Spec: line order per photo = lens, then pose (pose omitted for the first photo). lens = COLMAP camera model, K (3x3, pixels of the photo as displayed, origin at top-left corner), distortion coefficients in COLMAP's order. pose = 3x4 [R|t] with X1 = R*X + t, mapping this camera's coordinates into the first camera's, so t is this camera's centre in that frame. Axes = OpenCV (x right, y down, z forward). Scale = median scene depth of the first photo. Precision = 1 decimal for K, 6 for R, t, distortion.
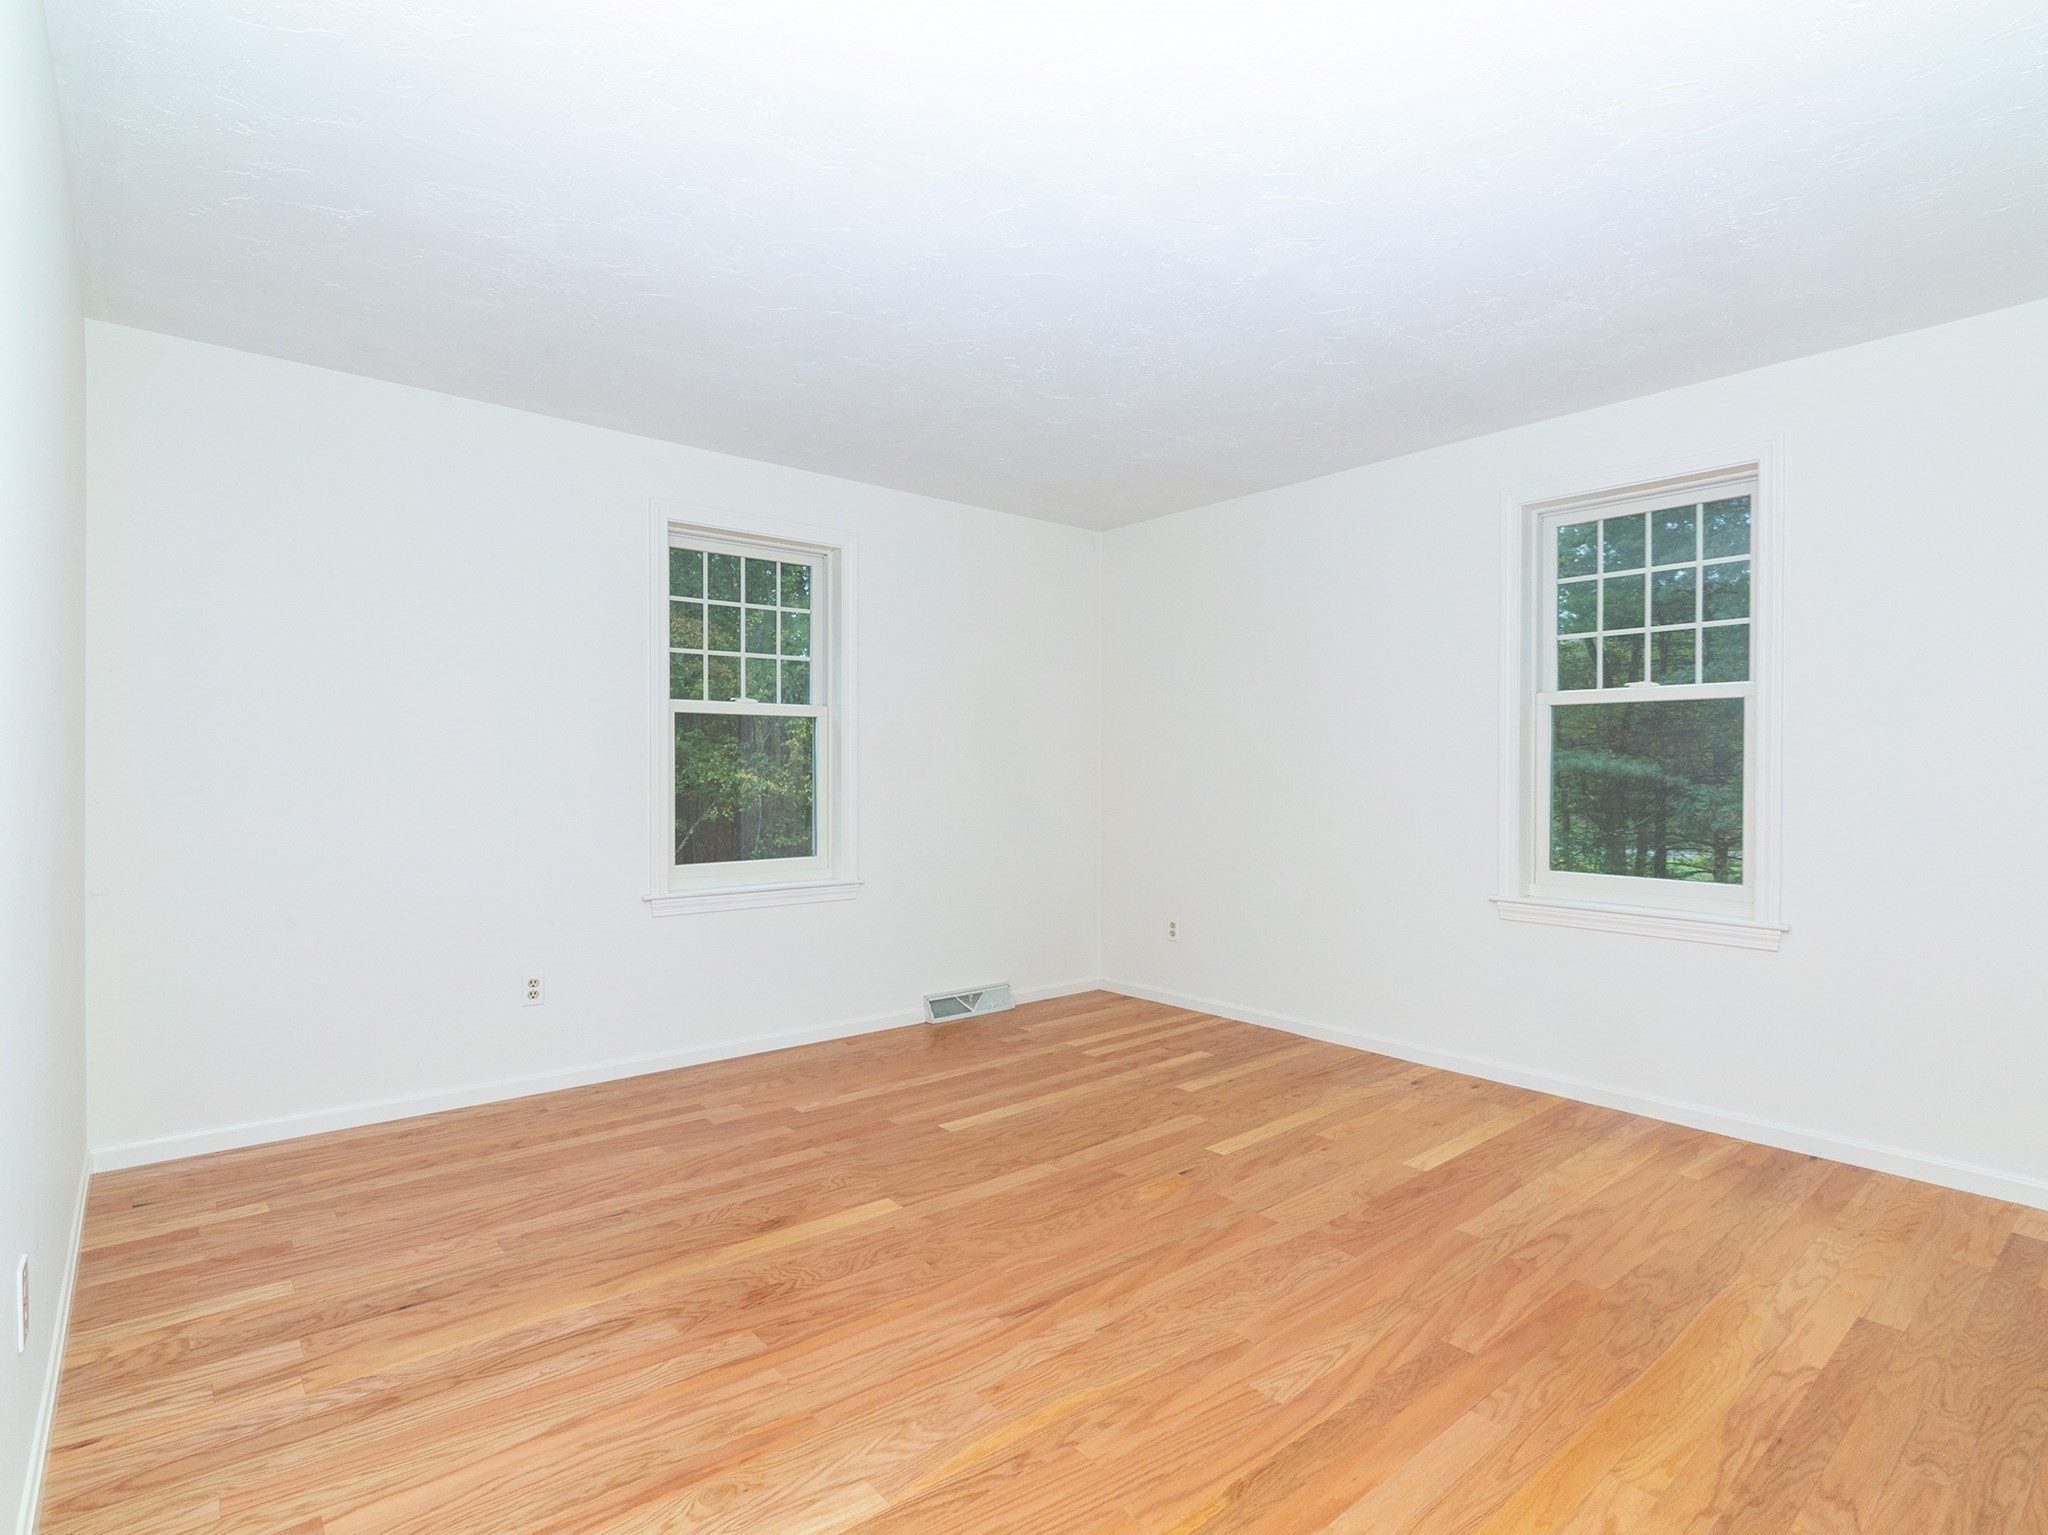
lens RADIAL K [[1043.0, 0, 1063.1], [0, 1043.0, 763.9], [0, 0, 1]] dist [-0.010082, -0.000980]
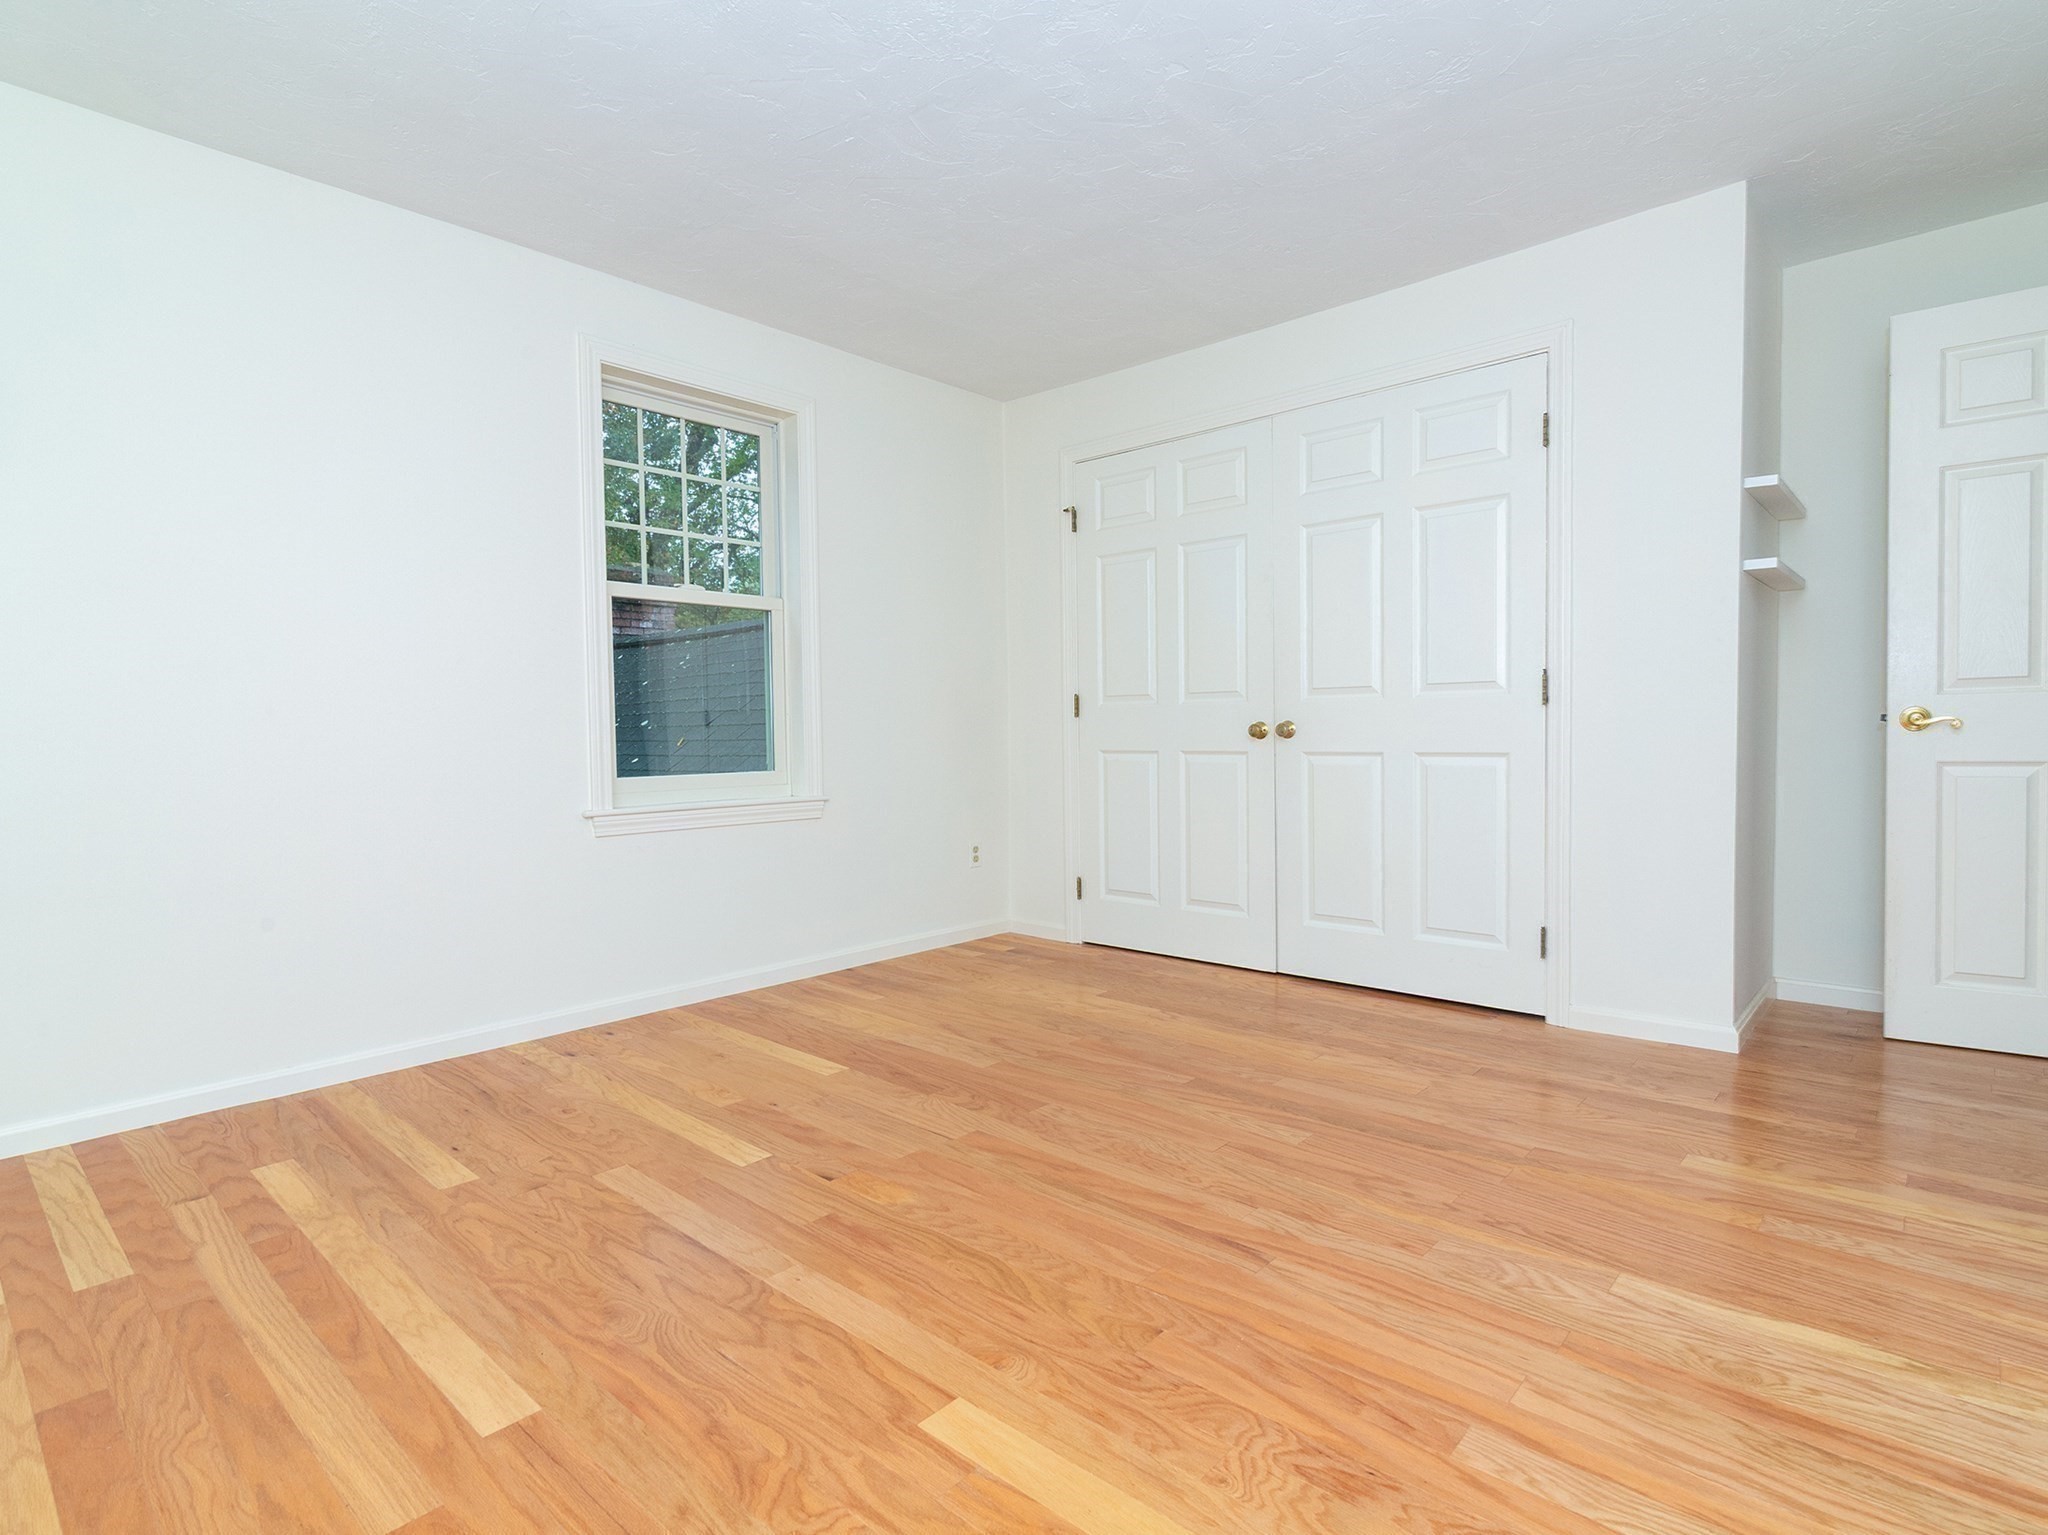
lens RADIAL K [[1043.0, 0, 1063.1], [0, 1043.0, 763.9], [0, 0, 1]] dist [-0.010082, -0.000980]
pose [[-0.131289, -0.036190, 0.990683, -0.627191], [0.016689, 0.999111, 0.038710, 0.080199], [-0.991204, 0.021616, -0.130568, 0.944105]]
